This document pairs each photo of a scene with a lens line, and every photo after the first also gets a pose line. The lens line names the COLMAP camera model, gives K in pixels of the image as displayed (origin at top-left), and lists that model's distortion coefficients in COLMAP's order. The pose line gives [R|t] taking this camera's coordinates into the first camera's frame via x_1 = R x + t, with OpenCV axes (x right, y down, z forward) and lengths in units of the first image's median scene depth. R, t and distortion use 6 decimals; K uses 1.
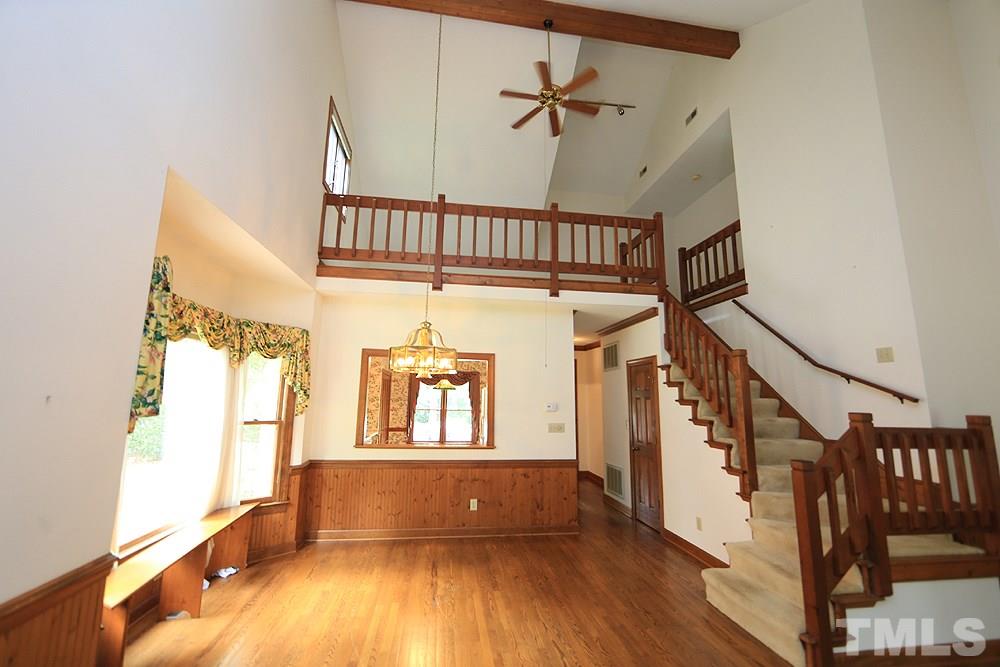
lens RADIAL K [[398.3, 0, 500.0], [0, 398.3, 333.5], [0, 0, 1]] dist [-0.010813, 0.000014]
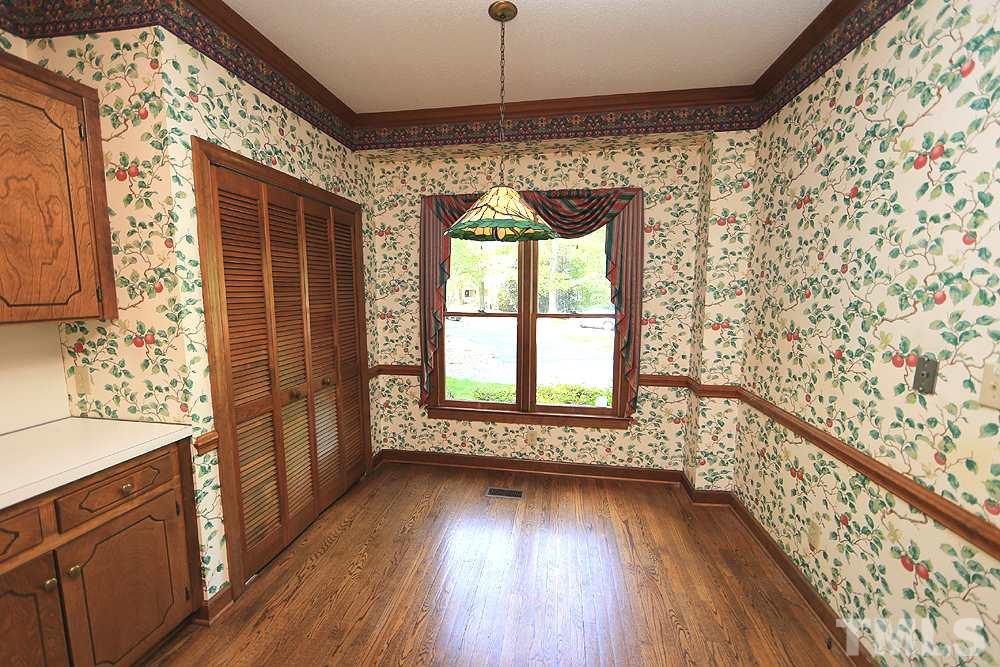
lens RADIAL K [[398.3, 0, 500.0], [0, 398.3, 333.5], [0, 0, 1]] dist [-0.010813, 0.000014]
pose [[0.945319, 0.025015, -0.325187, -0.055815], [0.063584, 0.963788, 0.258979, 0.121115], [0.319889, -0.265495, 0.909496, 0.702706]]
